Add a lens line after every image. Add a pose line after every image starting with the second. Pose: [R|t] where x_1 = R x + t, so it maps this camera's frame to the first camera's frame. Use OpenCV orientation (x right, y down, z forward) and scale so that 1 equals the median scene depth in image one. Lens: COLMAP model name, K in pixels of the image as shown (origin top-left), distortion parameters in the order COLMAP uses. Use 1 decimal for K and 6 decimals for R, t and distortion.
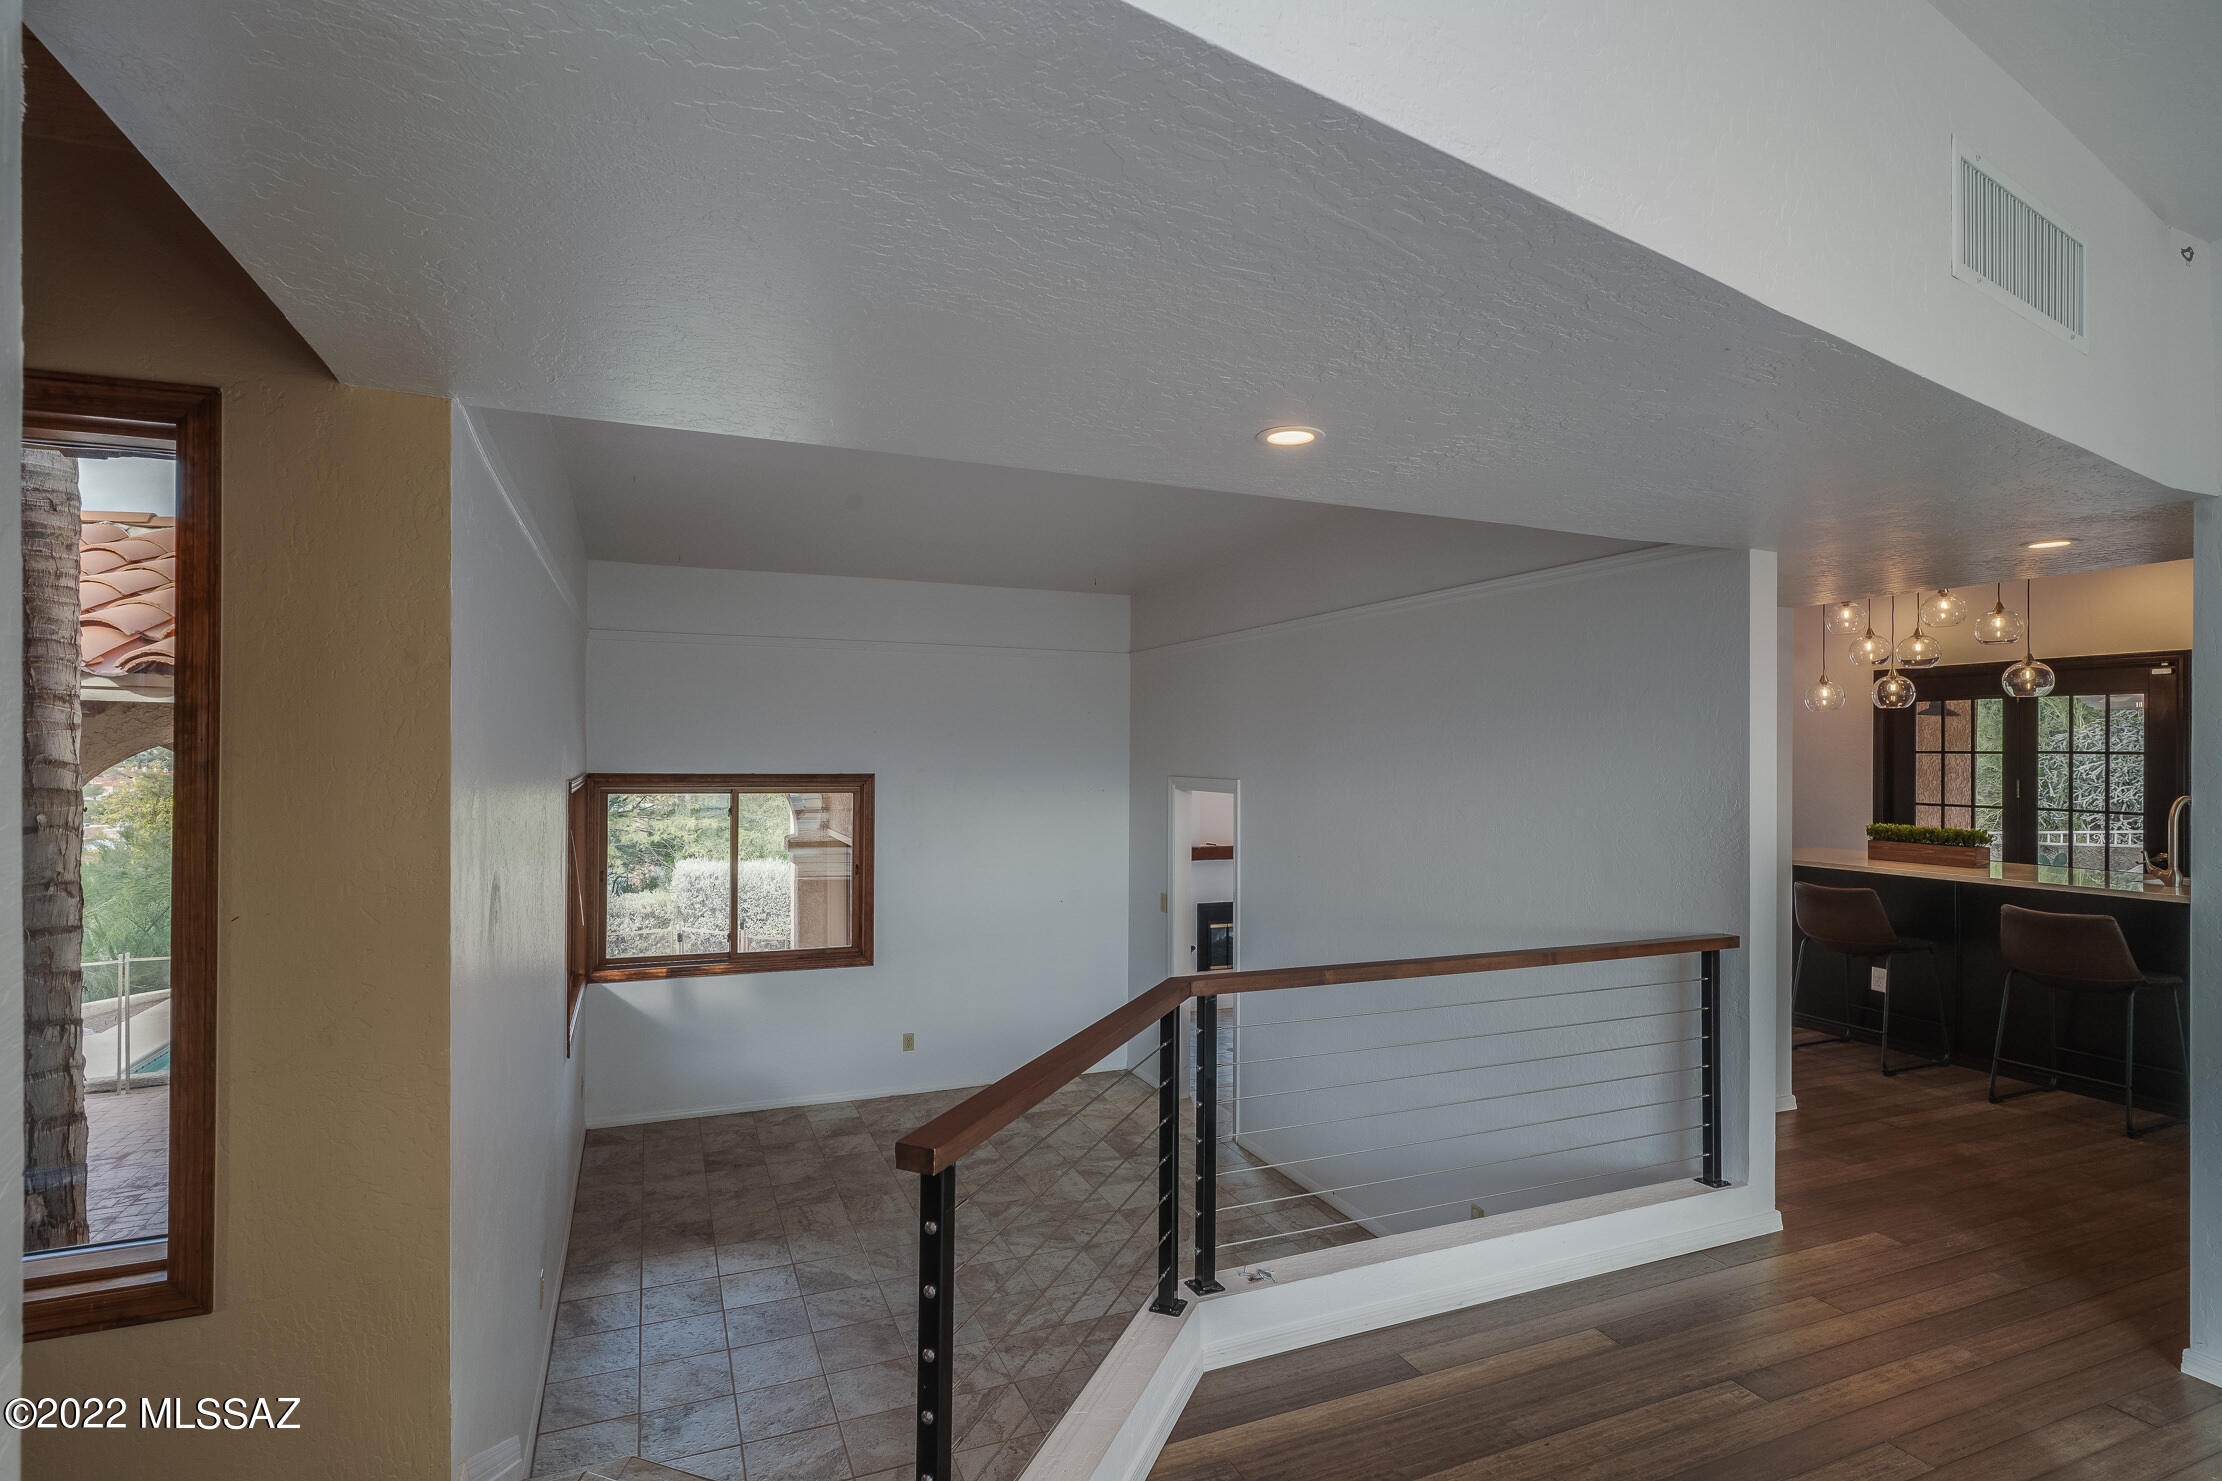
lens RADIAL K [[1078.6, 0, 1040.1], [0, 1078.6, 756.1], [0, 0, 1]] dist [-0.003819, 0.000131]
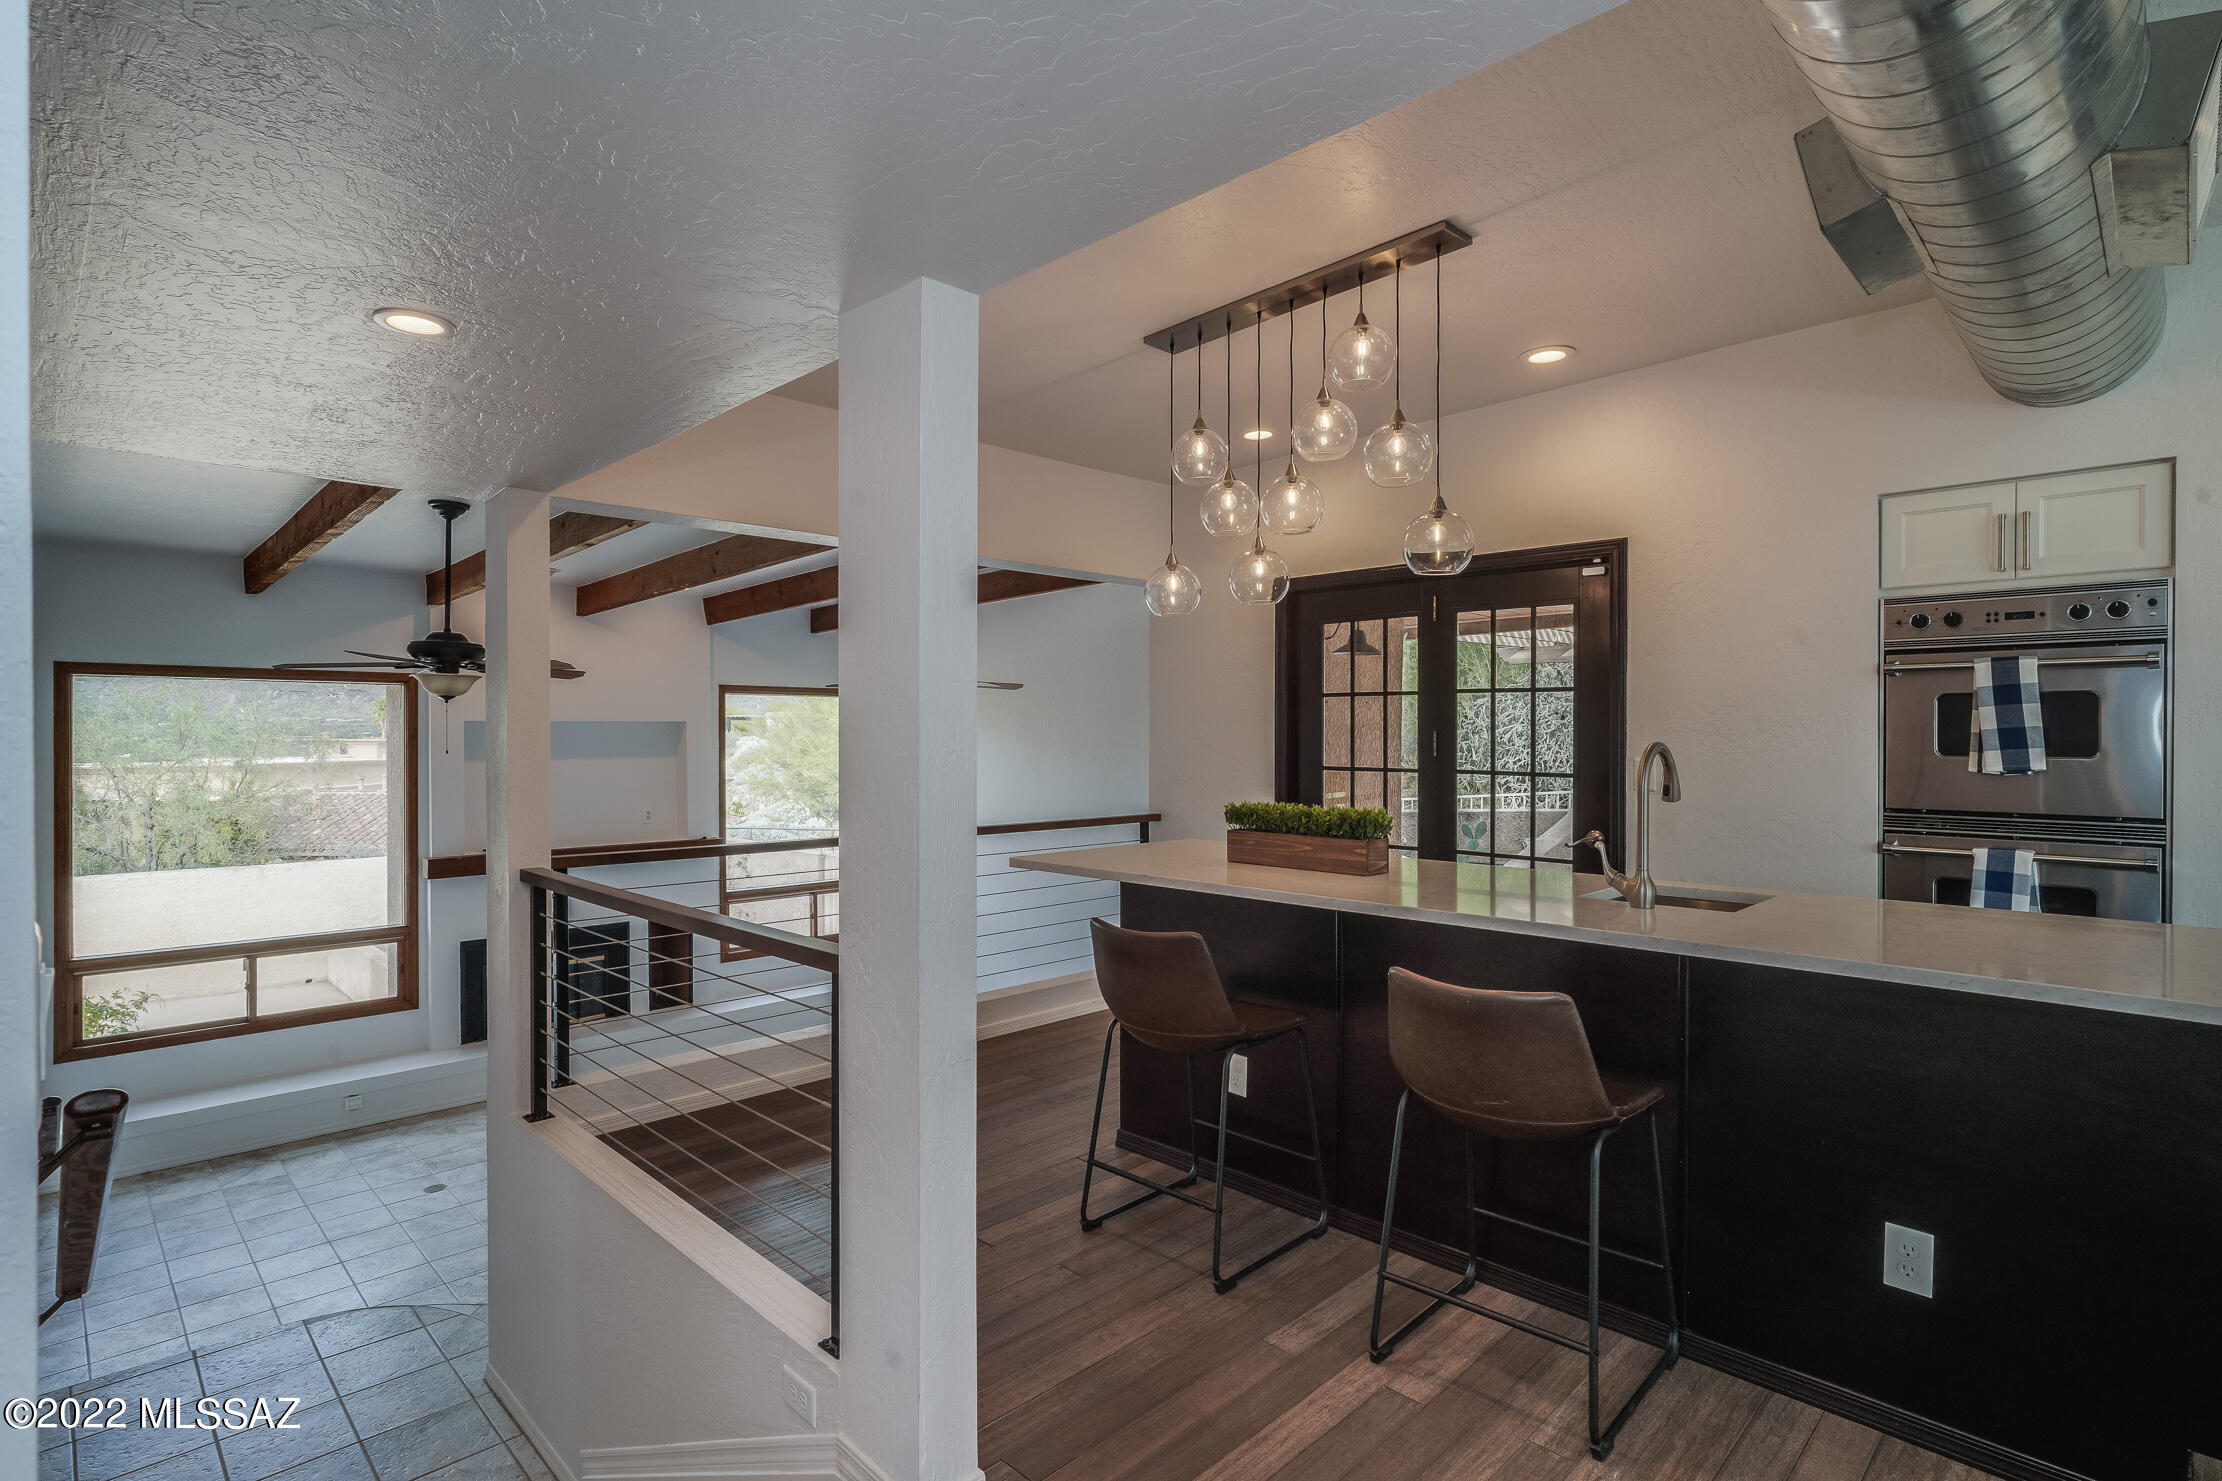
lens RADIAL K [[1078.6, 0, 1089.1], [0, 1078.6, 741.4], [0, 0, 1]] dist [-0.003819, 0.000131]
pose [[0.916760, -0.008328, 0.399351, 0.447981], [0.005475, 0.999951, 0.008286, 0.023162], [-0.399400, -0.005410, 0.916761, 0.472828]]
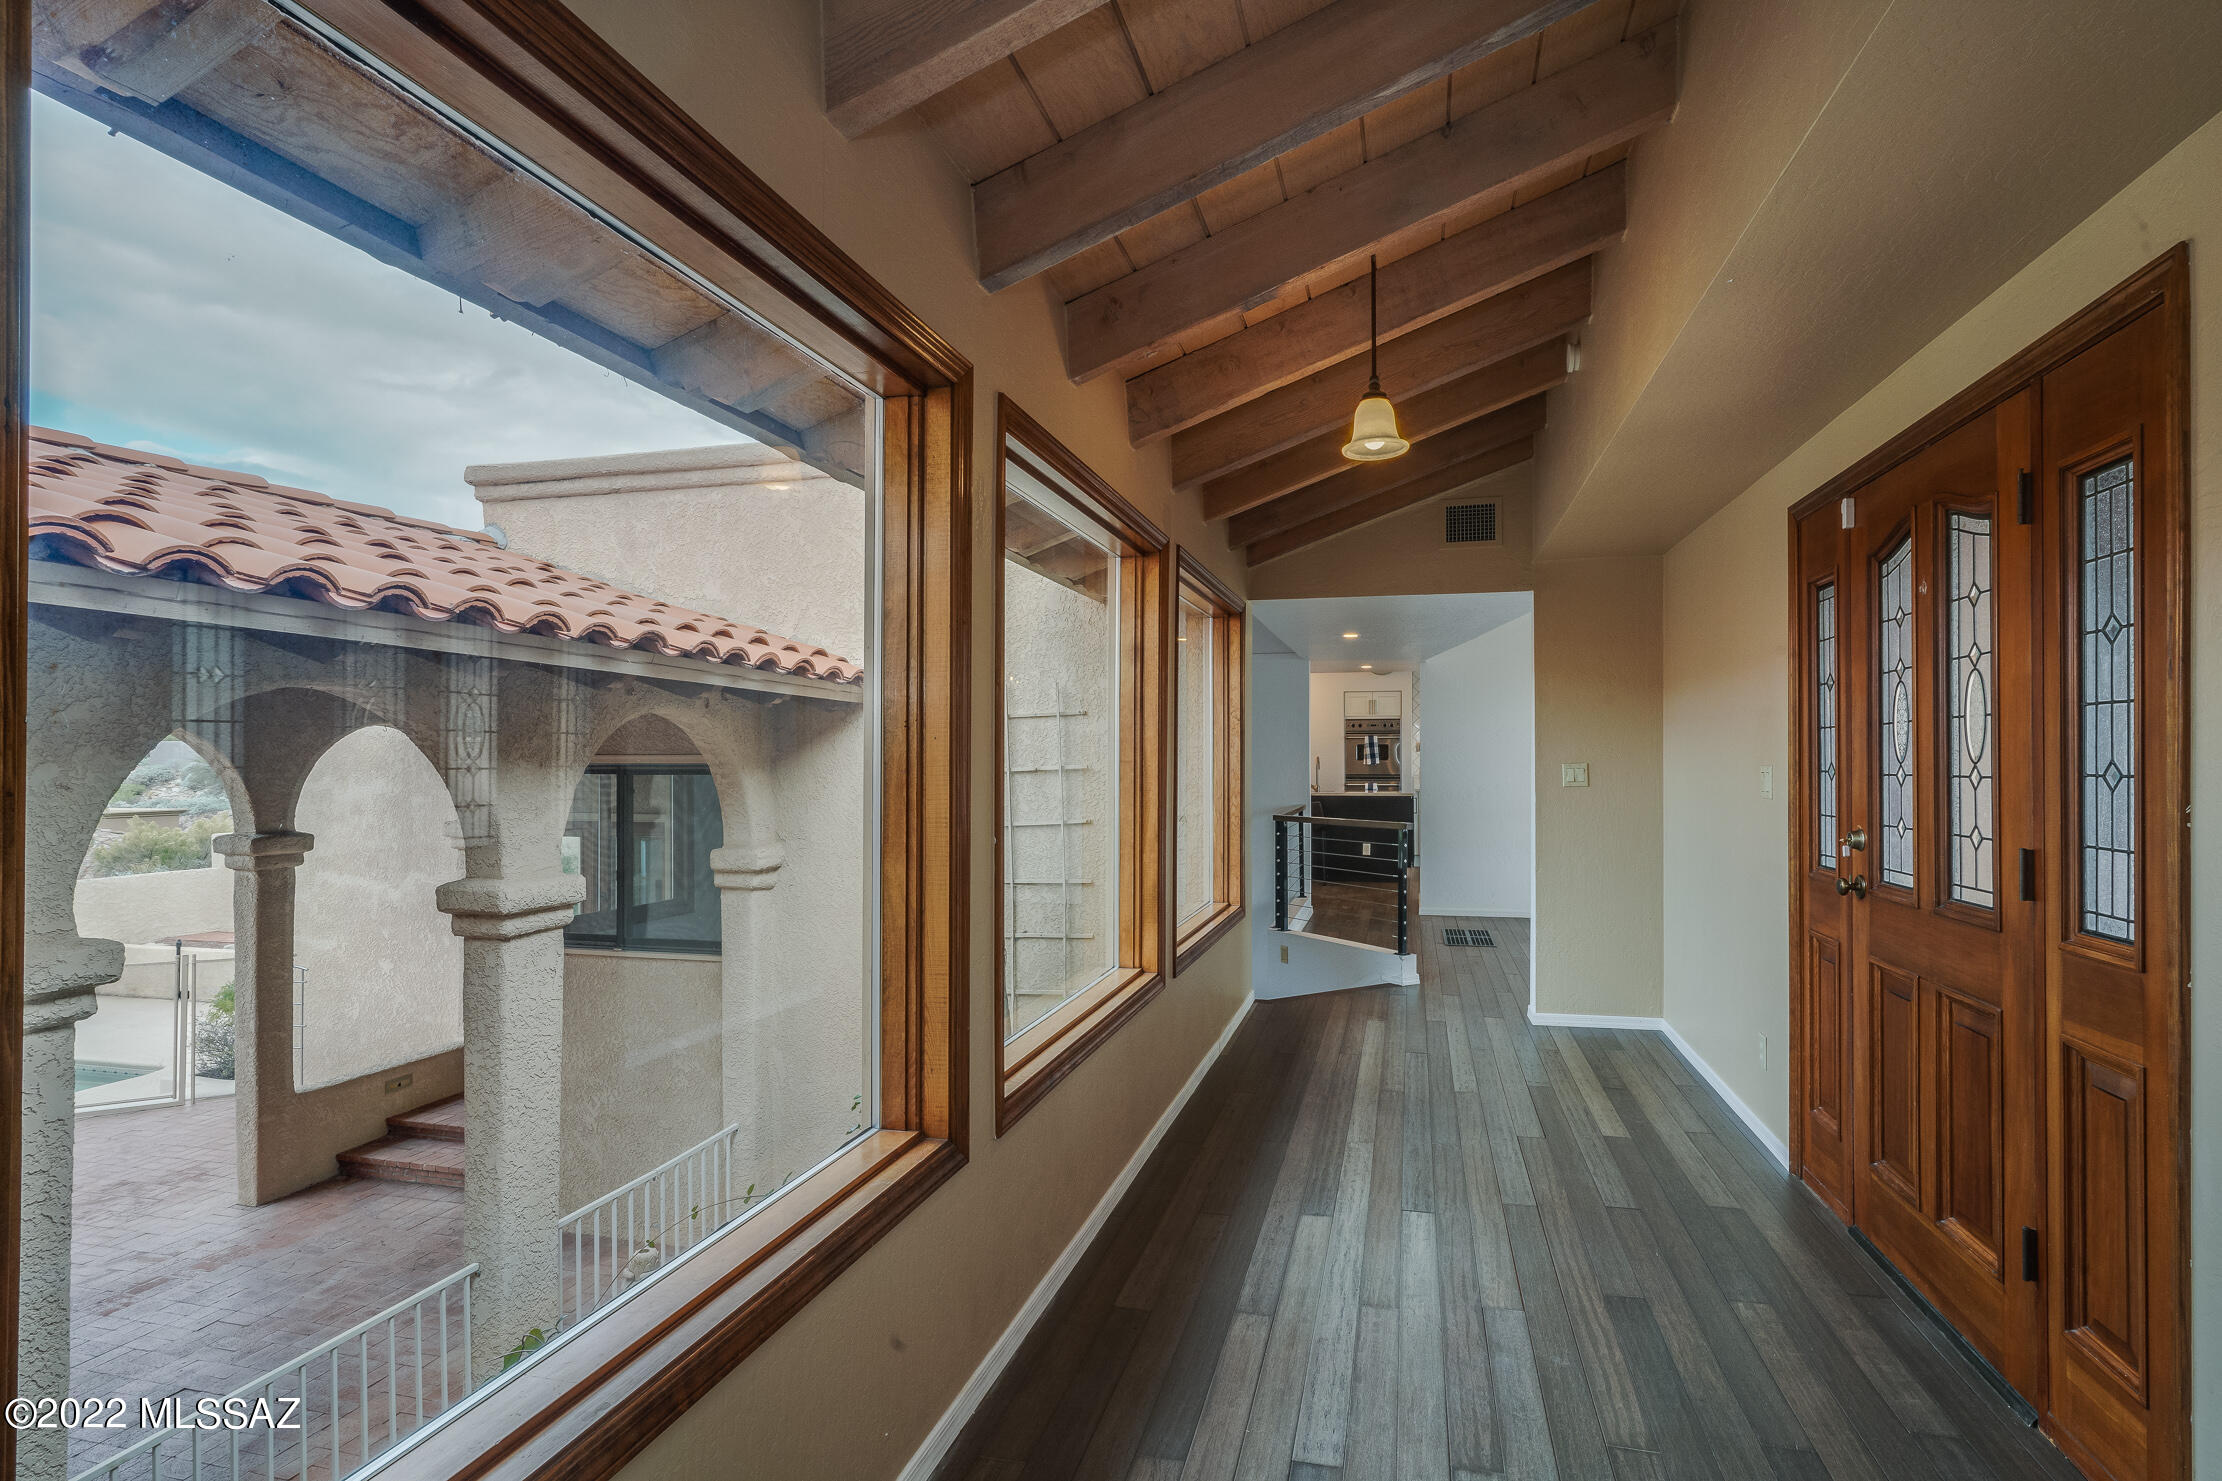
lens RADIAL K [[1078.6, 0, 1105.9], [0, 1078.6, 748.6], [0, 0, 1]] dist [-0.003819, 0.000131]
pose [[0.603444, -0.004027, 0.797396, -1.054313], [0.005622, 0.999984, 0.000795, 0.009220], [-0.797386, 0.004003, 0.603456, -0.136073]]
